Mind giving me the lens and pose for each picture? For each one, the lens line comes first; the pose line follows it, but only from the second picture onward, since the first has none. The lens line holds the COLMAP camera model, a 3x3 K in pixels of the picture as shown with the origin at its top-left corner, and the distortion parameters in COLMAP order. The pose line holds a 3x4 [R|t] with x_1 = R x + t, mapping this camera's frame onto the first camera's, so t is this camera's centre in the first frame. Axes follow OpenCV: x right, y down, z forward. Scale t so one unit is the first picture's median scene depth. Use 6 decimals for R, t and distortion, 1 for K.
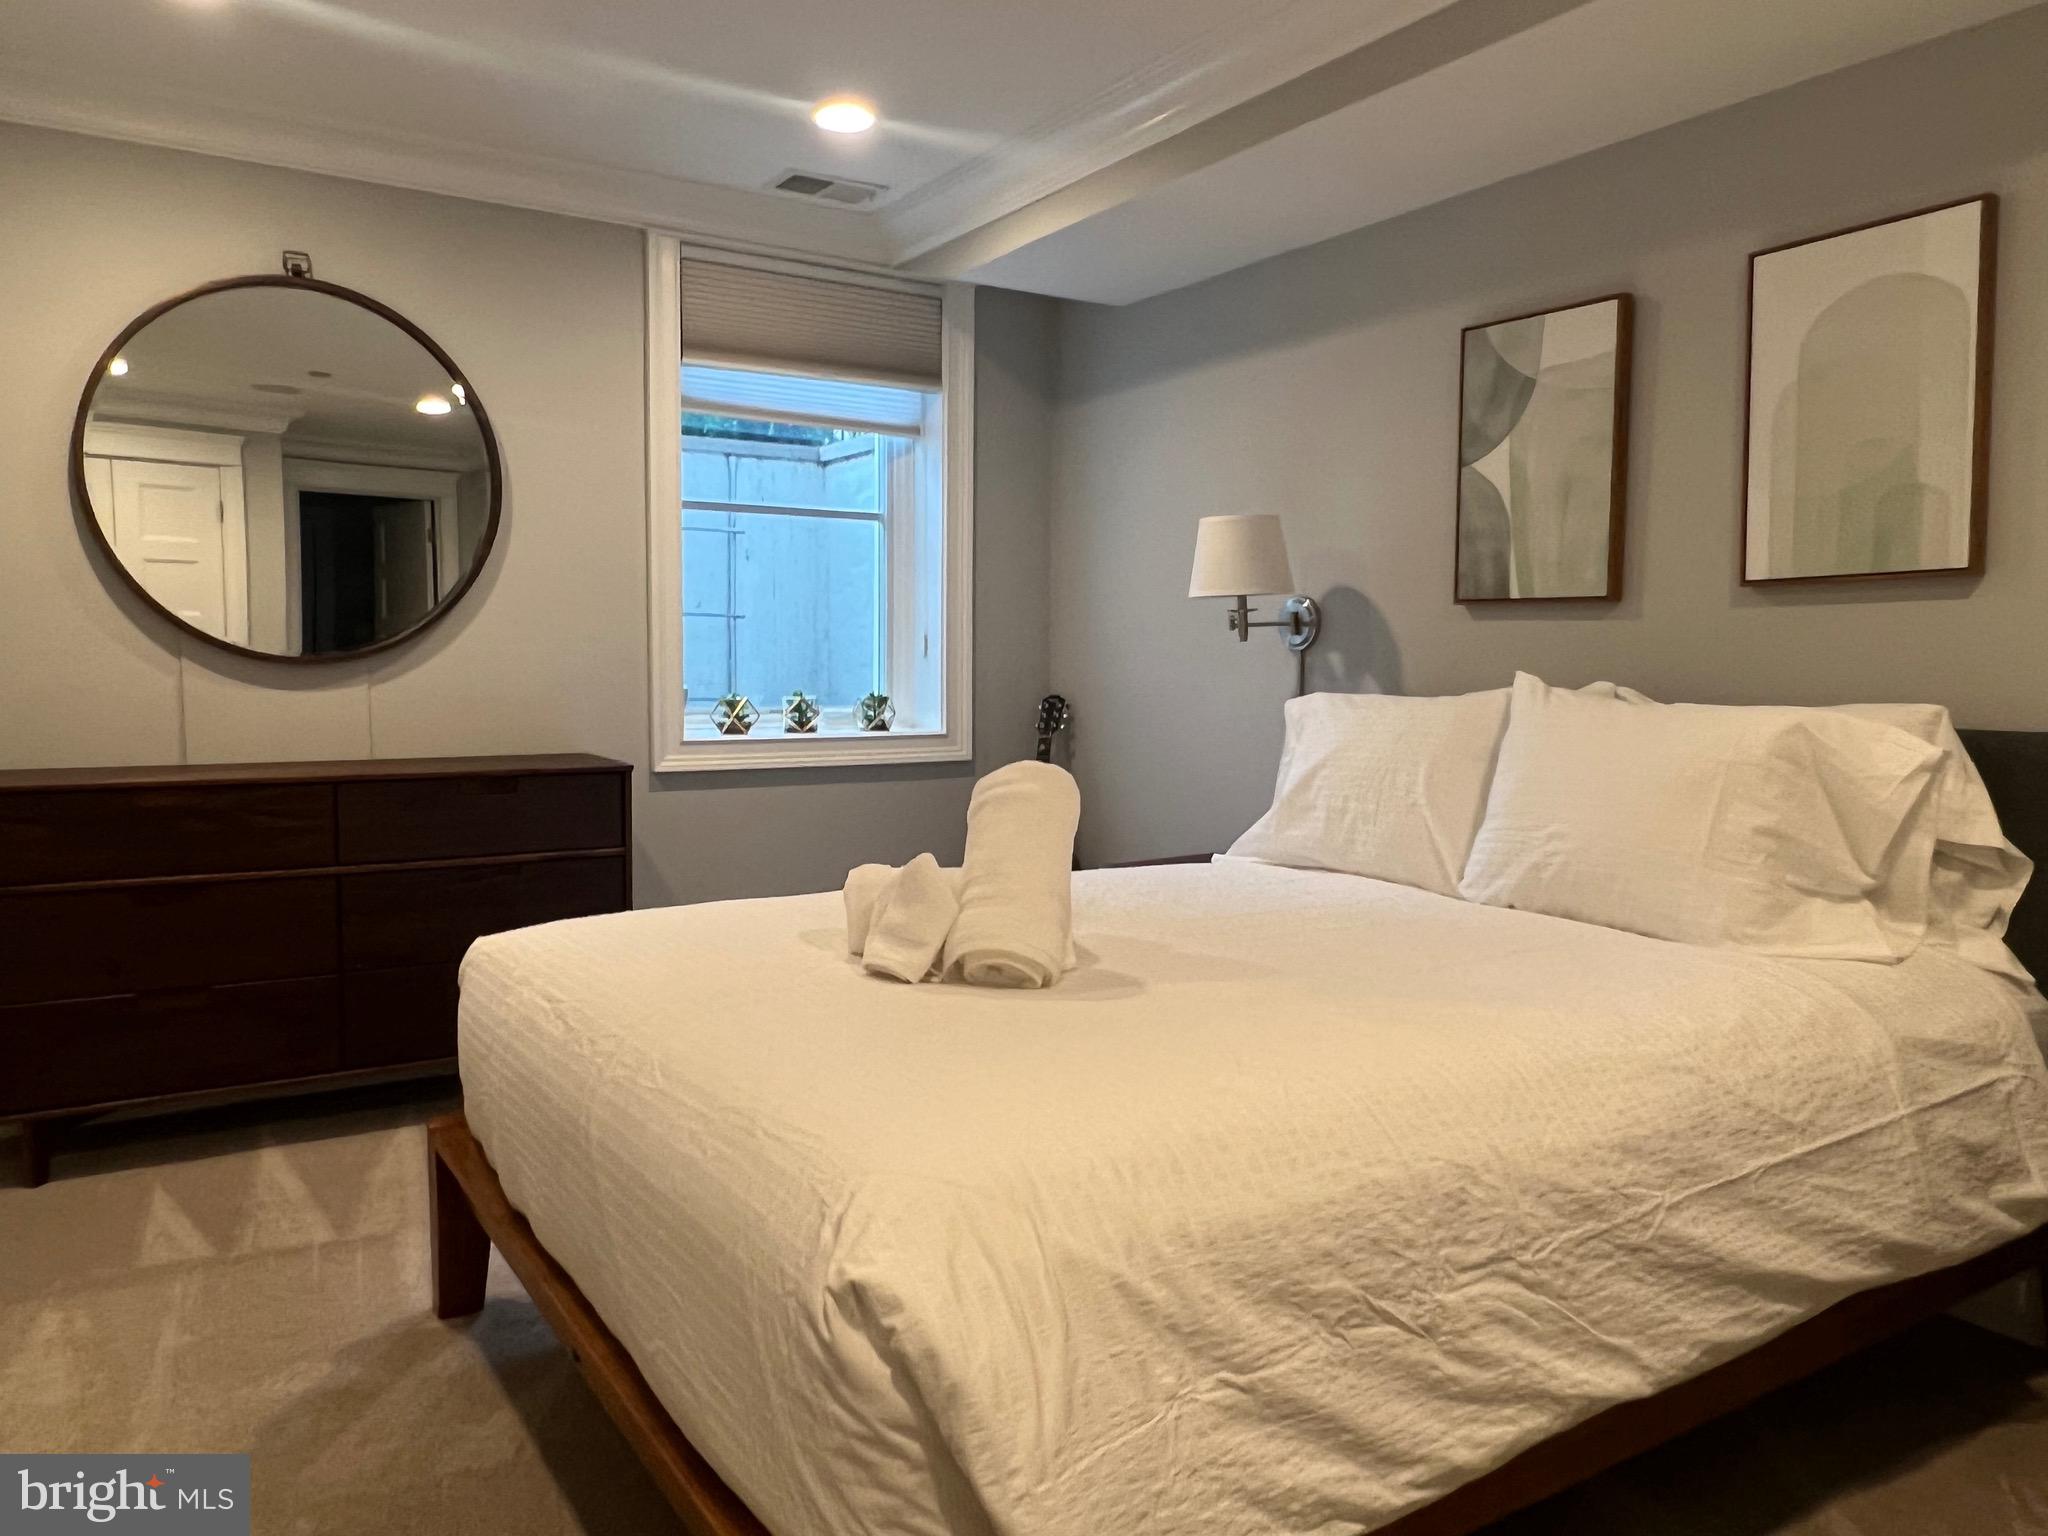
lens RADIAL K [[1460.3, 0, 1034.8], [0, 1460.3, 770.8], [0, 0, 1]] dist [-0.009842, 0.005097]
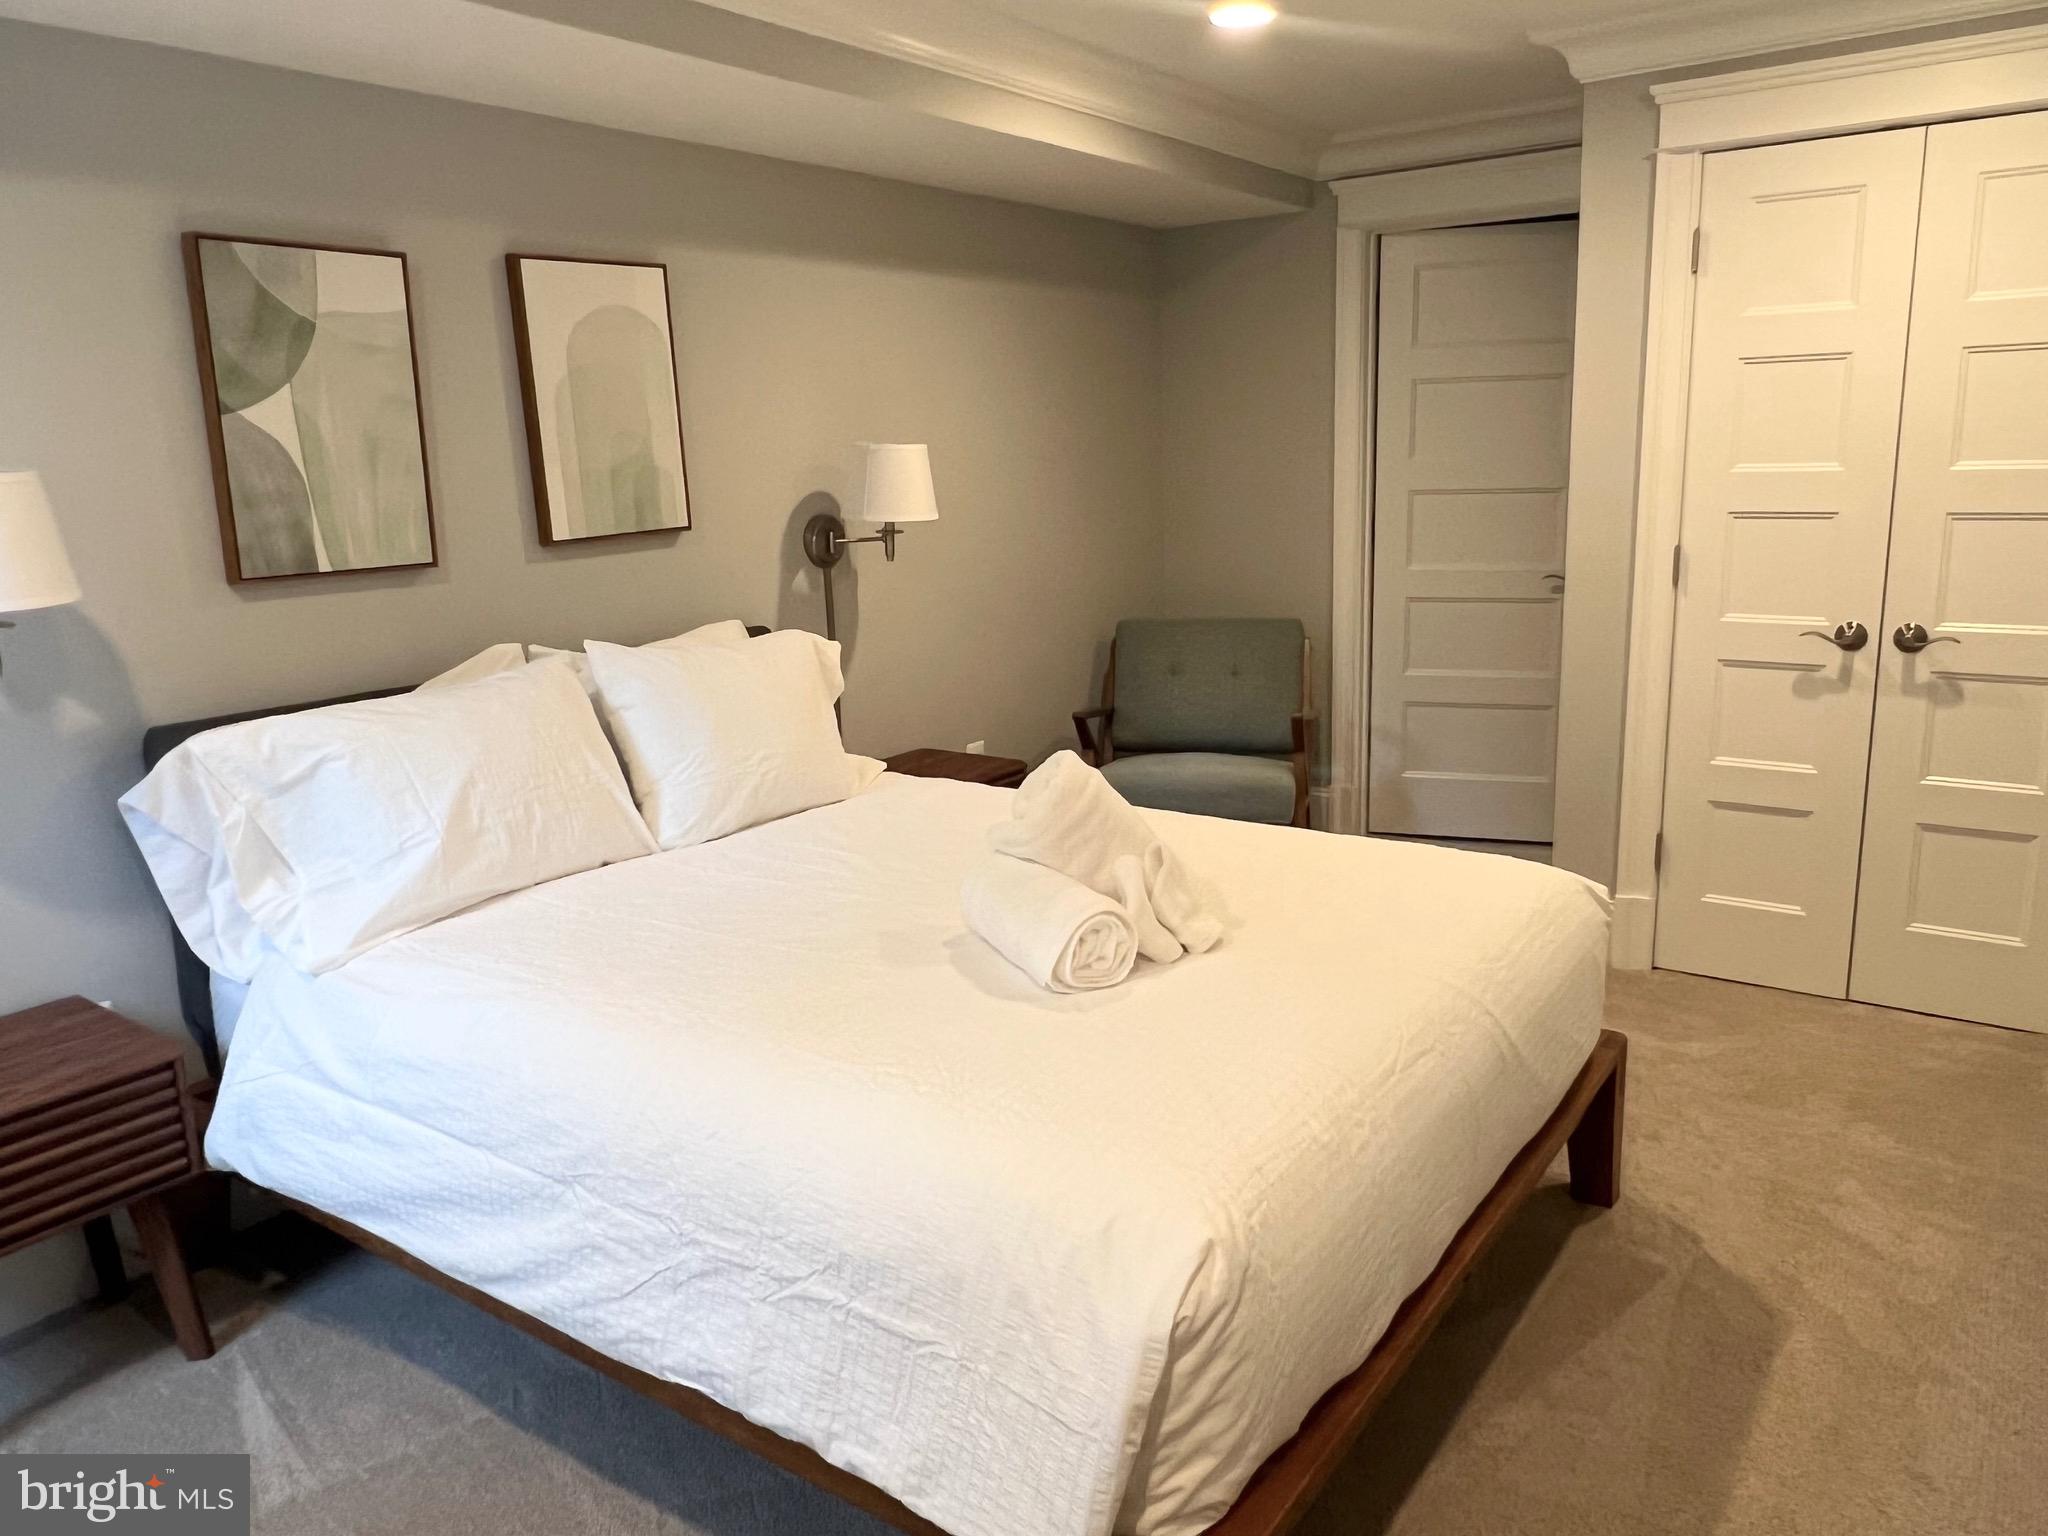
lens RADIAL K [[1460.3, 0, 1023.1], [0, 1460.3, 760.4], [0, 0, 1]] dist [-0.009842, 0.005097]
pose [[-0.363456, -0.190060, 0.912018, -0.608694], [0.110547, 0.963253, 0.244792, -0.166014], [-0.925029, 0.189792, -0.329089, 0.862254]]
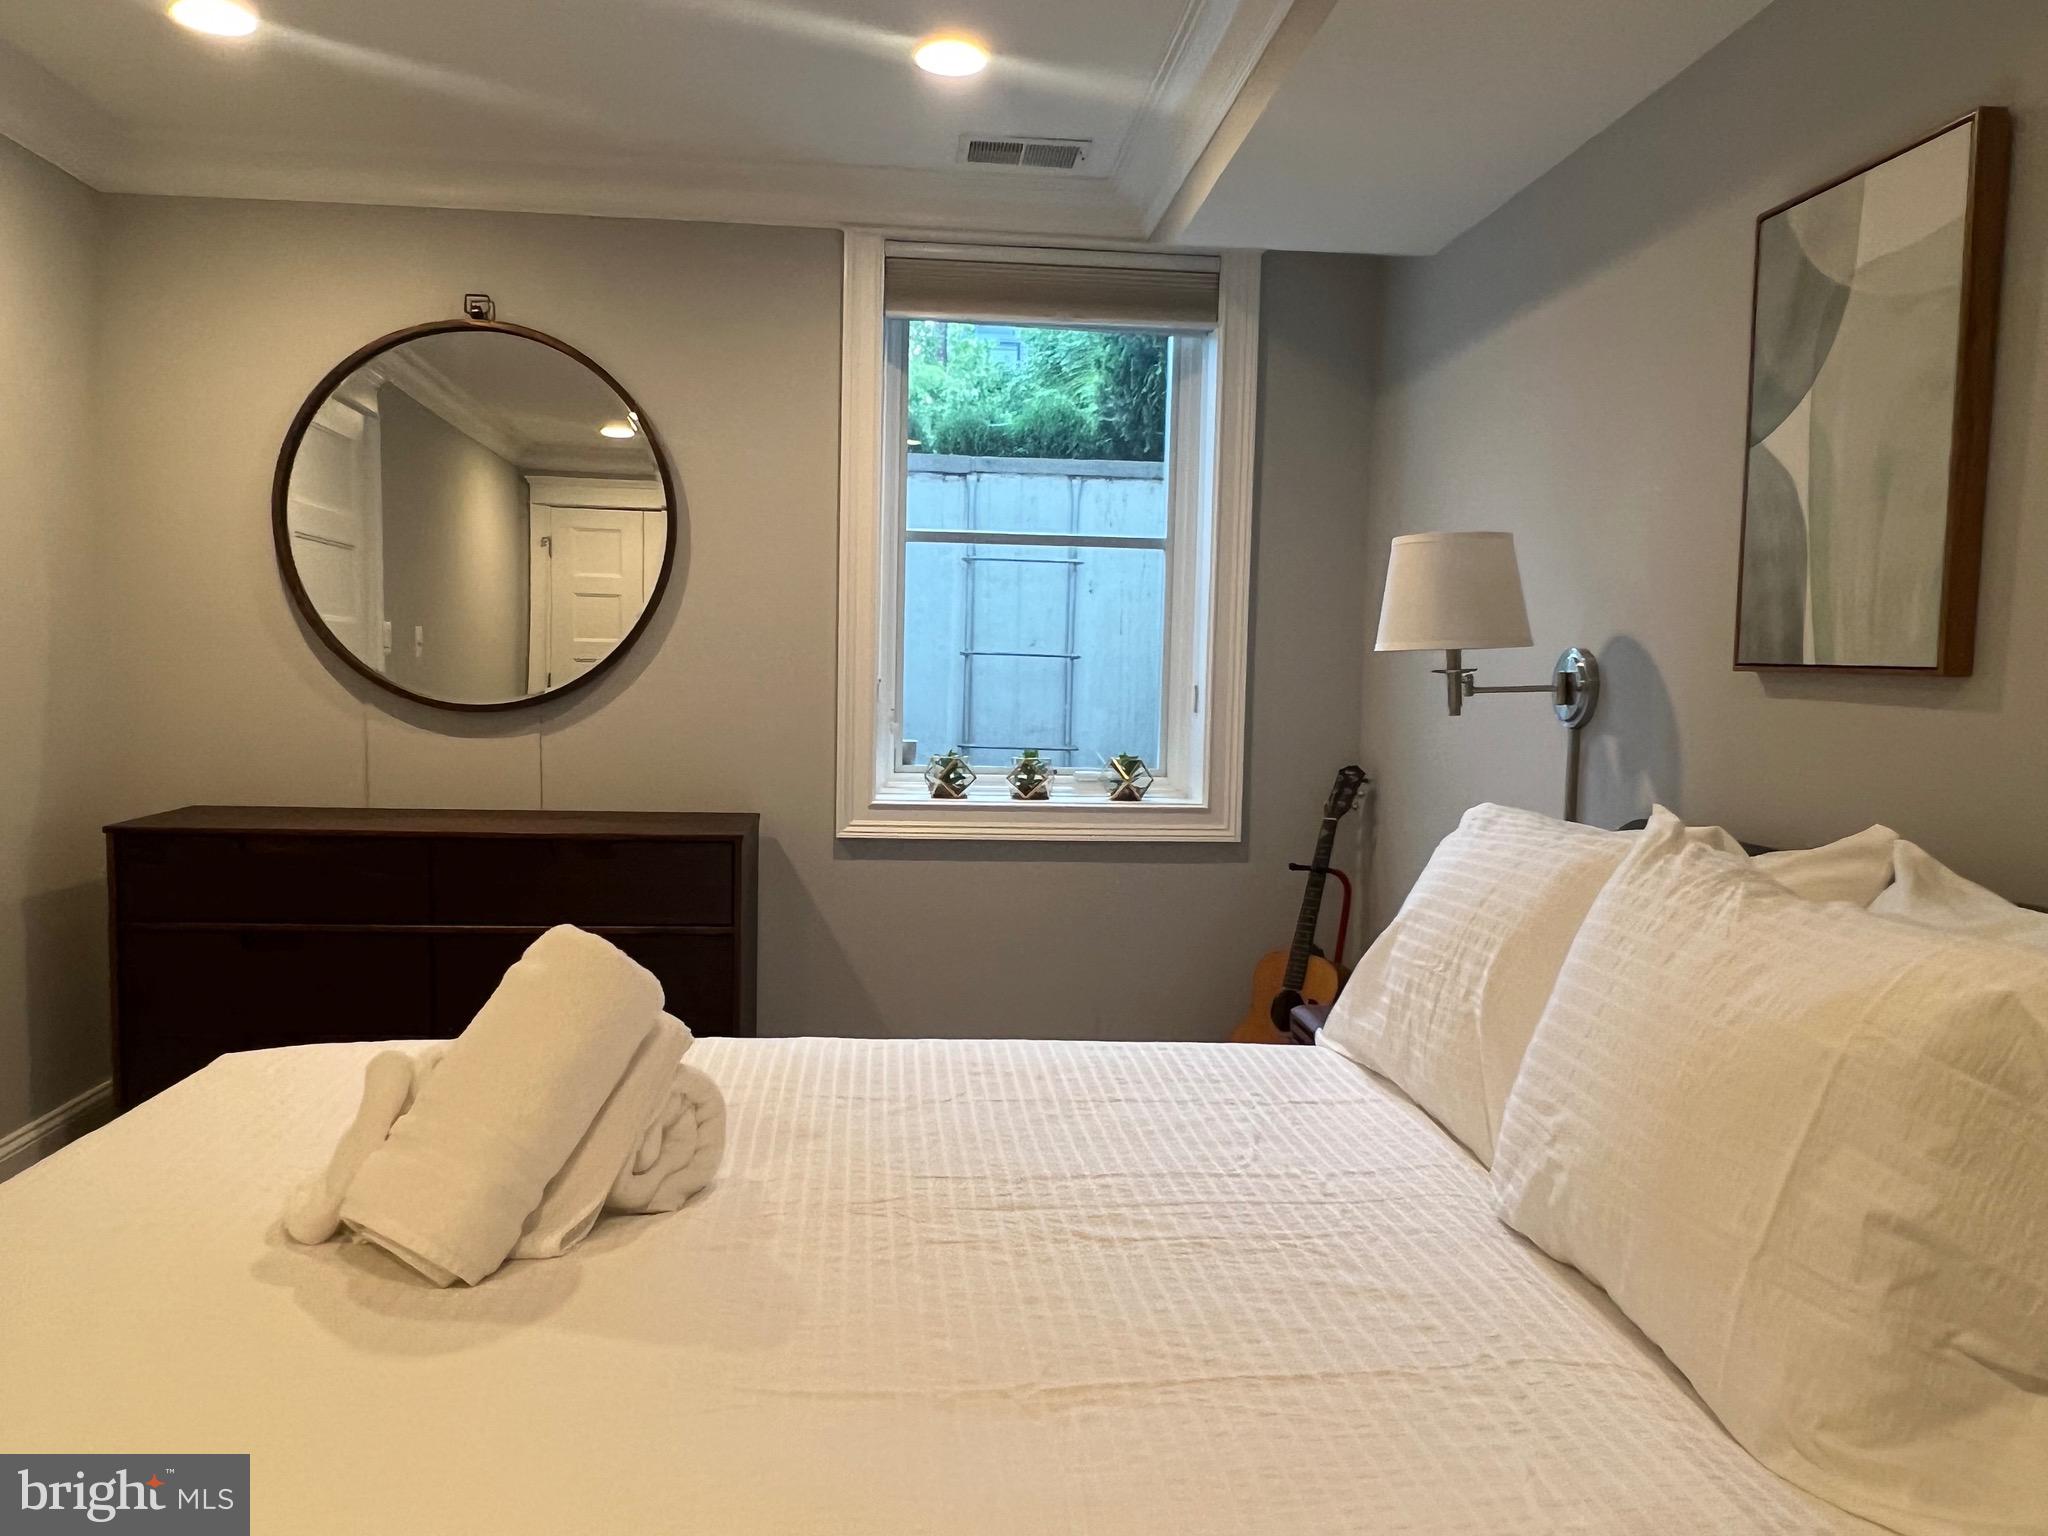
lens RADIAL K [[1460.3, 0, 1026.7], [0, 1460.3, 780.3], [0, 0, 1]] dist [-0.009842, 0.005097]
pose [[0.883933, 0.048928, -0.465046, 0.304795], [-0.051392, 0.998651, 0.007387, -0.055809], [0.464781, 0.017370, 0.885256, 0.312285]]
